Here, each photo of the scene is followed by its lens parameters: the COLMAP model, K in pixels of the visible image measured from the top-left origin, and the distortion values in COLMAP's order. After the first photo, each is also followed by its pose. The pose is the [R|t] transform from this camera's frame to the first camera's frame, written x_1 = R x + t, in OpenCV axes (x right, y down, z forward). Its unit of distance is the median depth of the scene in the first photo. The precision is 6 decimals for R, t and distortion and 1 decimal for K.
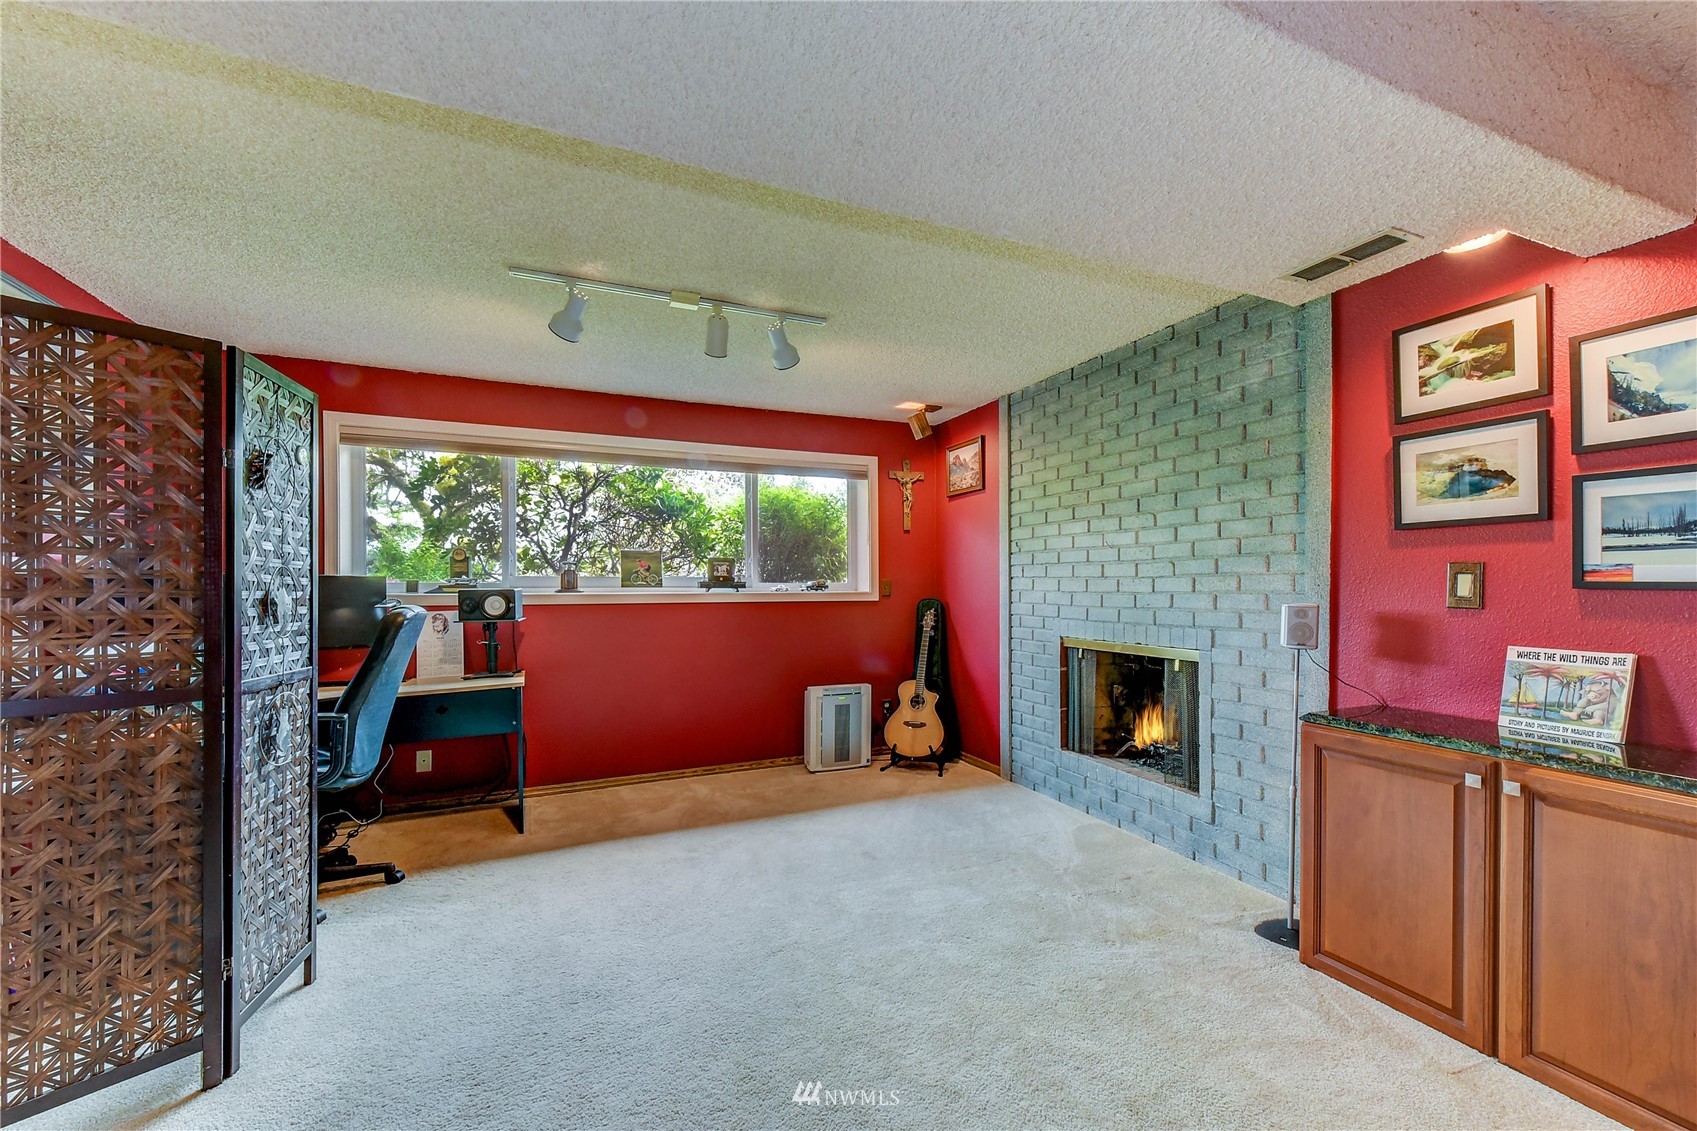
lens RADIAL K [[688.1, 0, 854.1], [0, 688.1, 591.9], [0, 0, 1]] dist [0.000176, -0.000143]
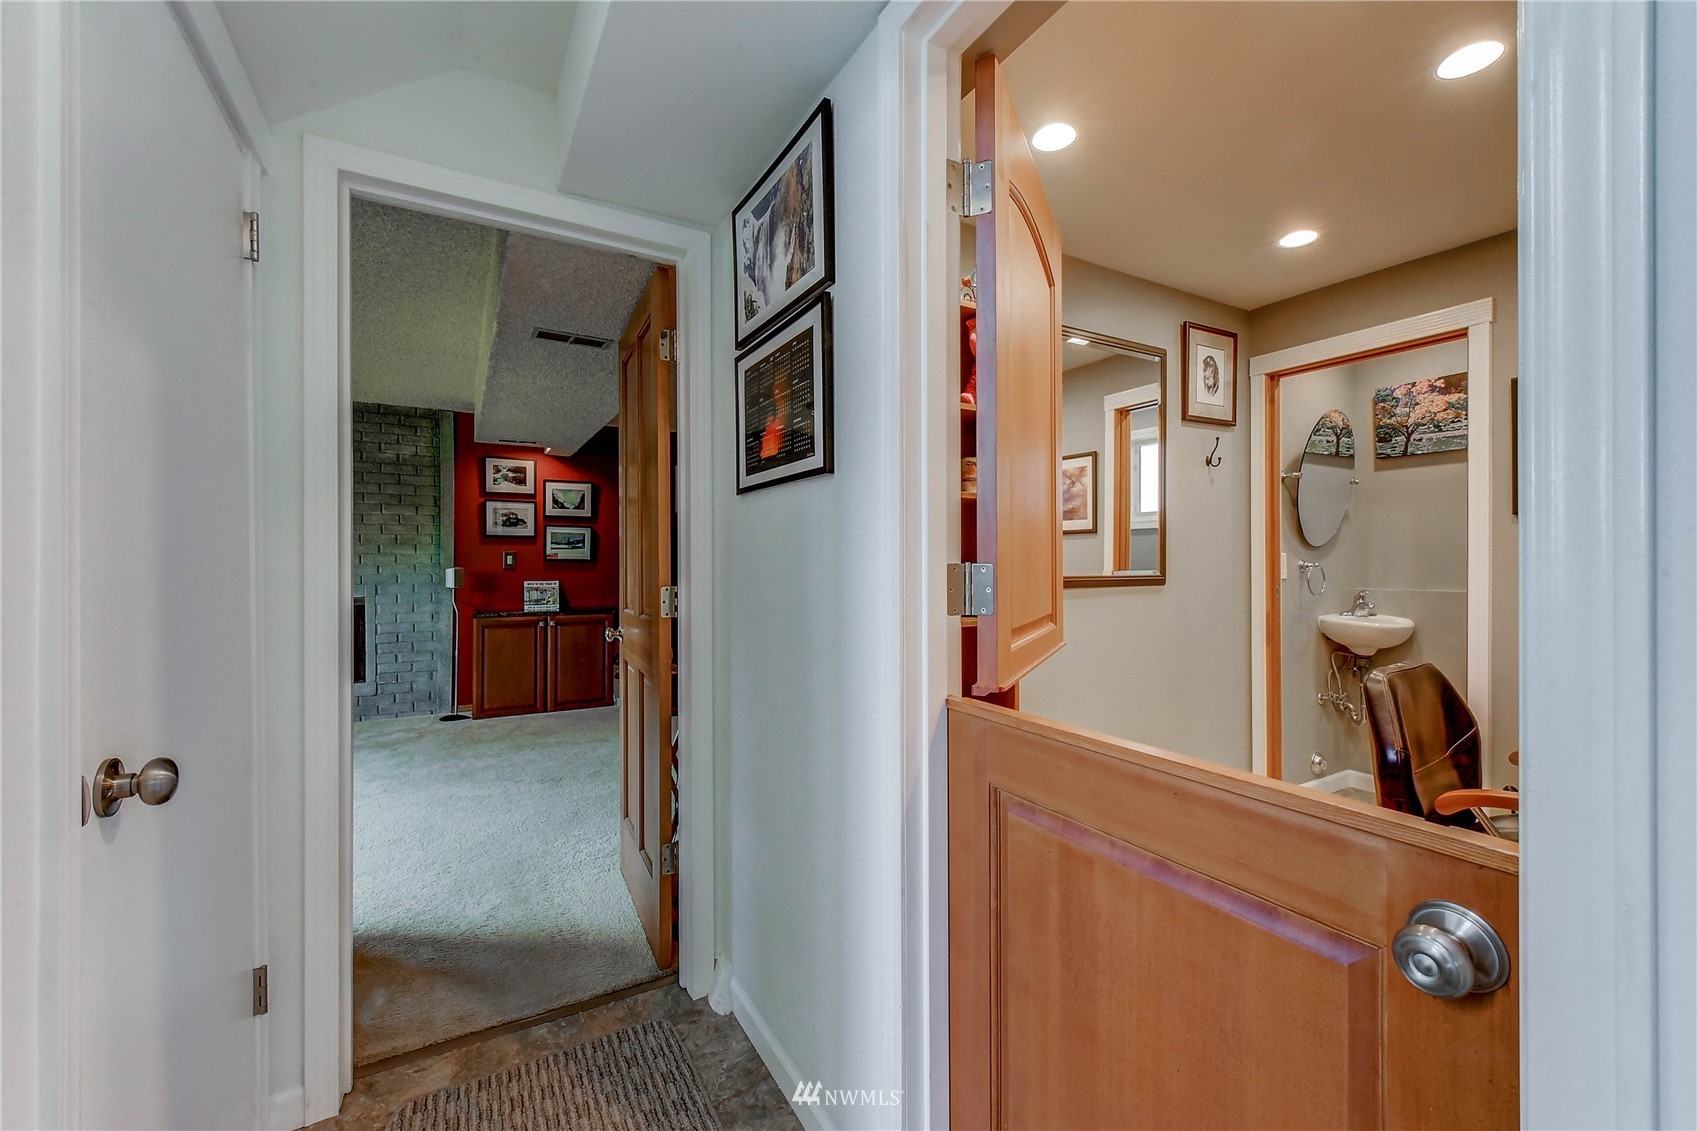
lens RADIAL K [[688.1, 0, 861.1], [0, 688.1, 557.3], [0, 0, 1]] dist [0.000176, -0.000143]
pose [[-0.094513, 0.012824, 0.995441, -2.042855], [0.012343, 0.999855, -0.011709, 0.030600], [-0.995447, 0.011180, -0.094658, -0.113184]]
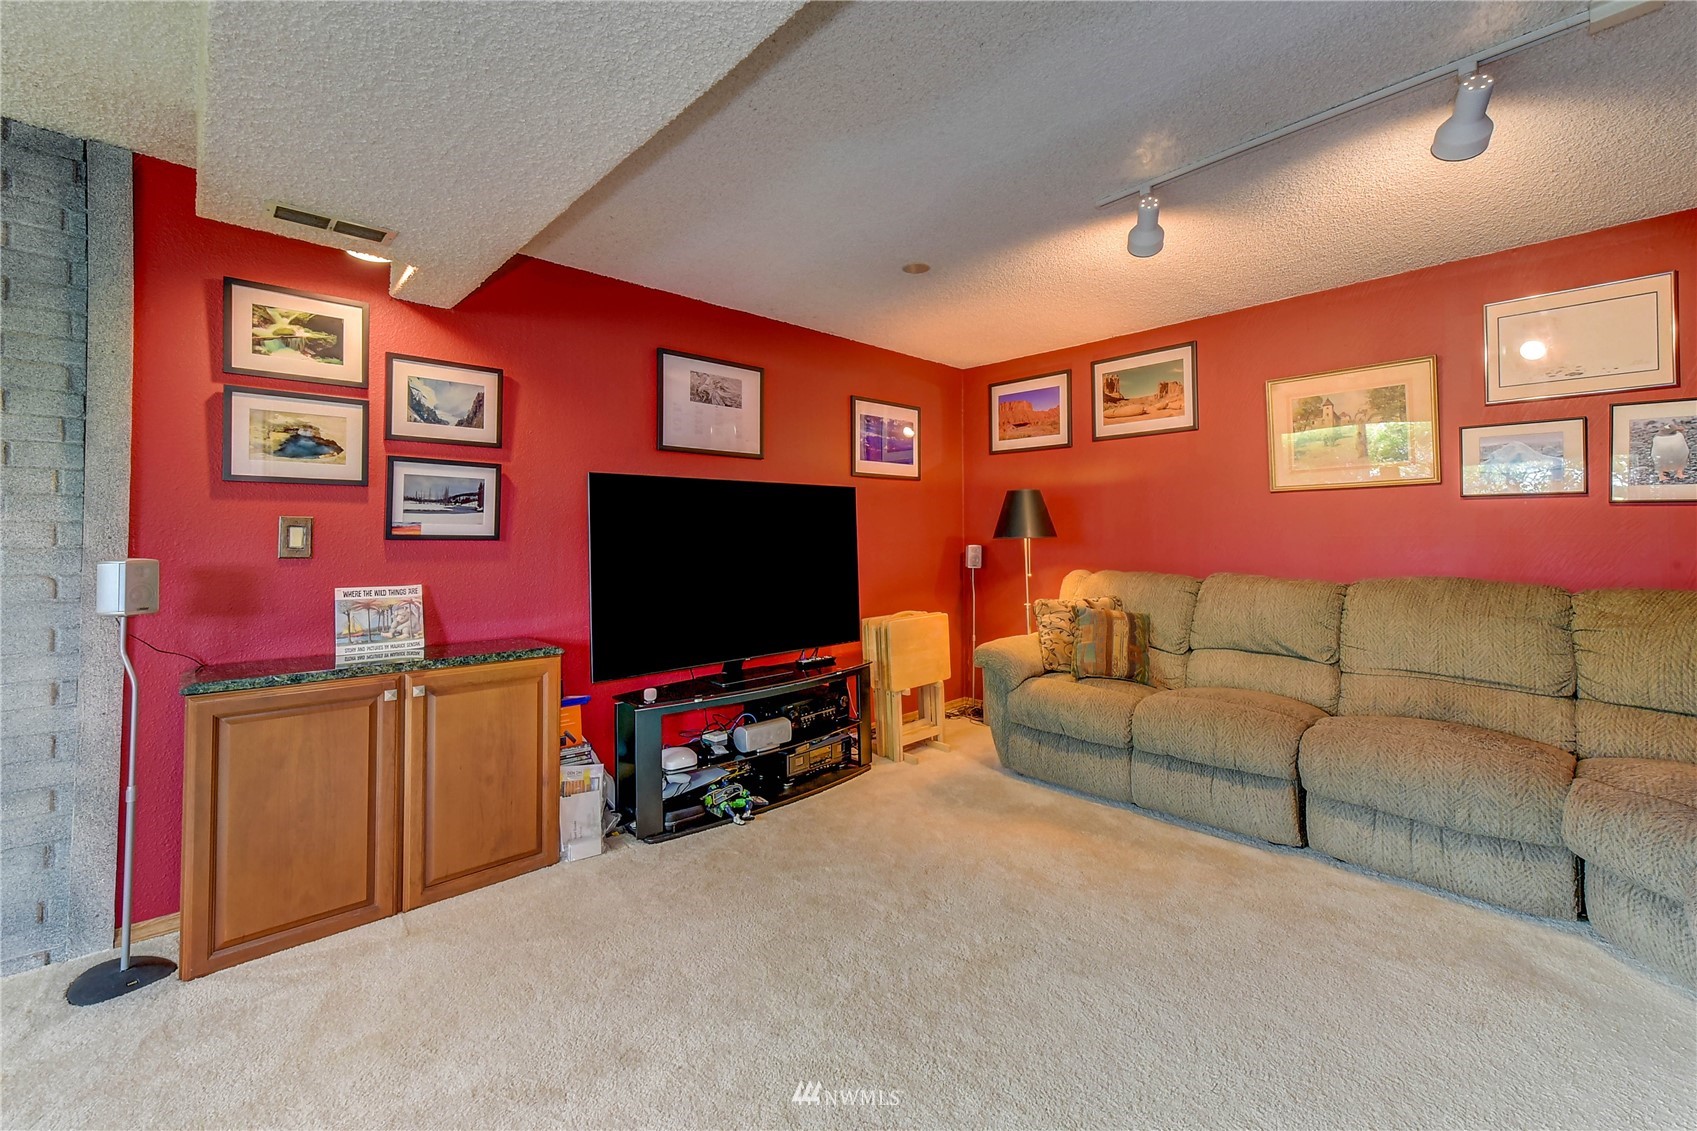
lens RADIAL K [[688.1, 0, 848.1], [0, 688.1, 522.3], [0, 0, 1]] dist [0.000176, -0.000143]
pose [[-0.326557, 0.028178, 0.944757, -0.482449], [0.015864, 0.999578, -0.024329, 0.007454], [-0.945044, 0.007043, -0.326866, 0.561611]]
